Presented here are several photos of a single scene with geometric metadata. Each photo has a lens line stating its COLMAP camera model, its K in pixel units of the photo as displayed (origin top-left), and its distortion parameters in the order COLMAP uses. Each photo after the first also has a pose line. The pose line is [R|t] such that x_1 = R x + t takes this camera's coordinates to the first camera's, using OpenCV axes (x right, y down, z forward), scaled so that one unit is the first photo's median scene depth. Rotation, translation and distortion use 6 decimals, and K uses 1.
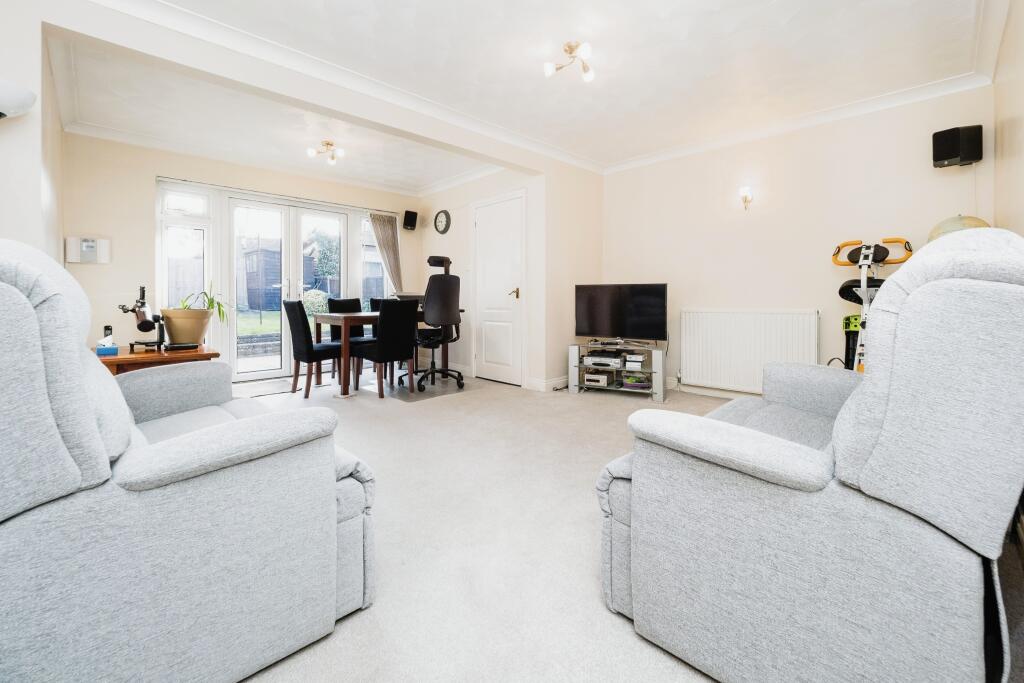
lens RADIAL K [[438.0, 0, 516.0], [0, 438.0, 298.9], [0, 0, 1]] dist [0.000353, -0.000277]
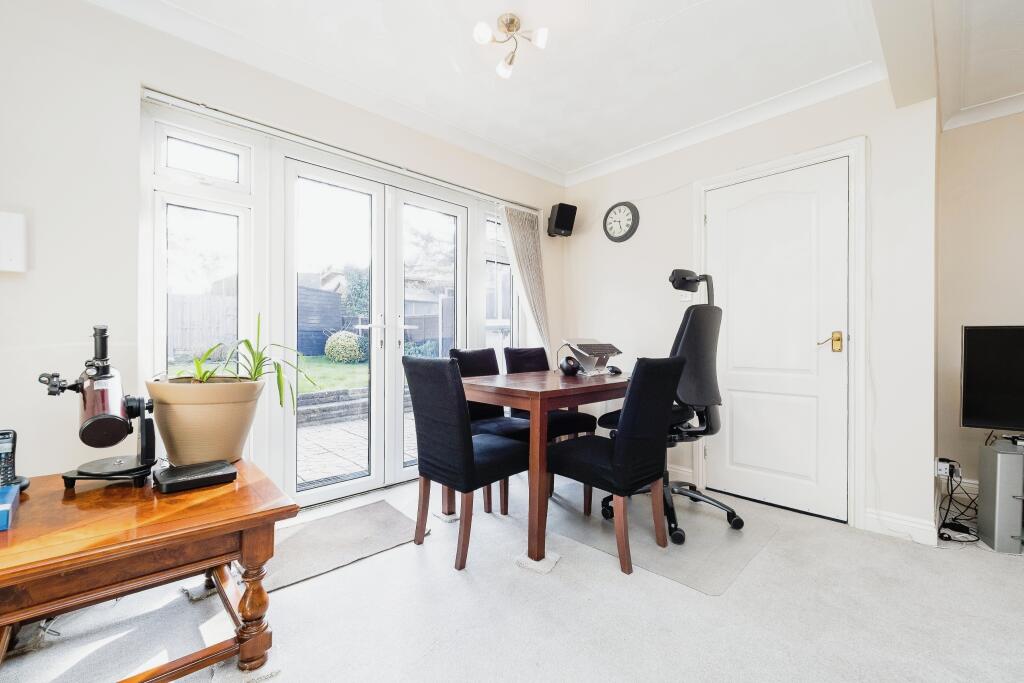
lens RADIAL K [[431.7, 0, 512.0], [0, 431.7, 341.5], [0, 0, 1]] dist [-0.001537, -0.000052]
pose [[0.999974, 0.003055, -0.006465, -0.386589], [-0.003031, 0.999988, 0.003737, -0.014970], [0.006476, -0.003718, 0.999972, 0.496719]]
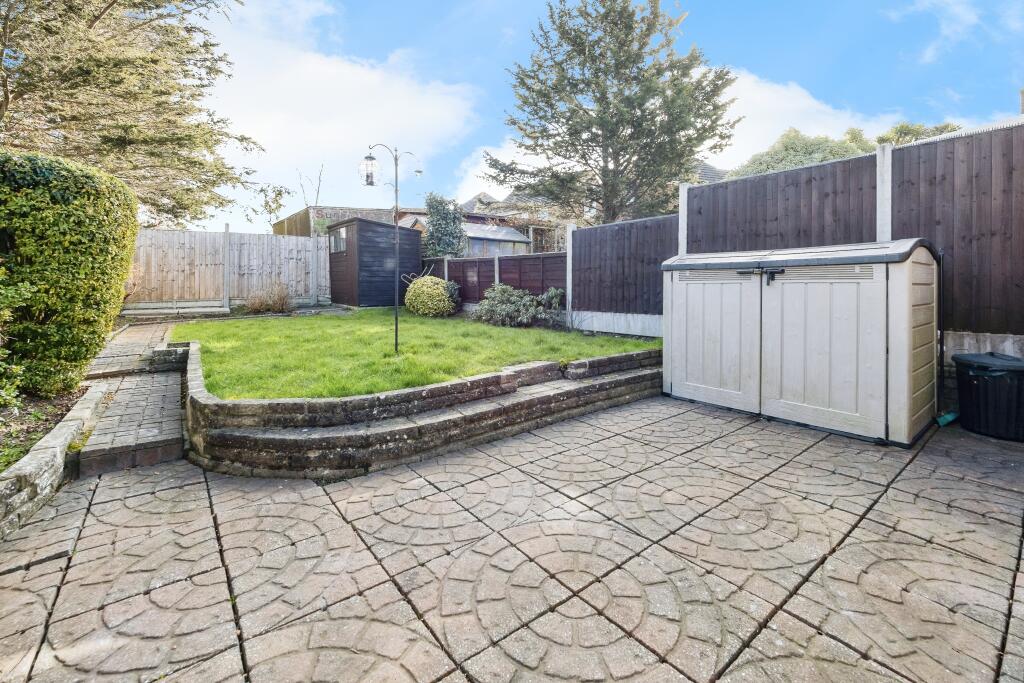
lens RADIAL K [[429.0, 0, 509.1], [0, 429.0, 286.0], [0, 0, 1]] dist [0.000062, -0.000100]
pose [[0.993716, 0.003945, -0.111861, -0.772650], [-0.004376, 0.999984, -0.003608, -0.012253], [0.111845, 0.004075, 0.993717, 1.046592]]
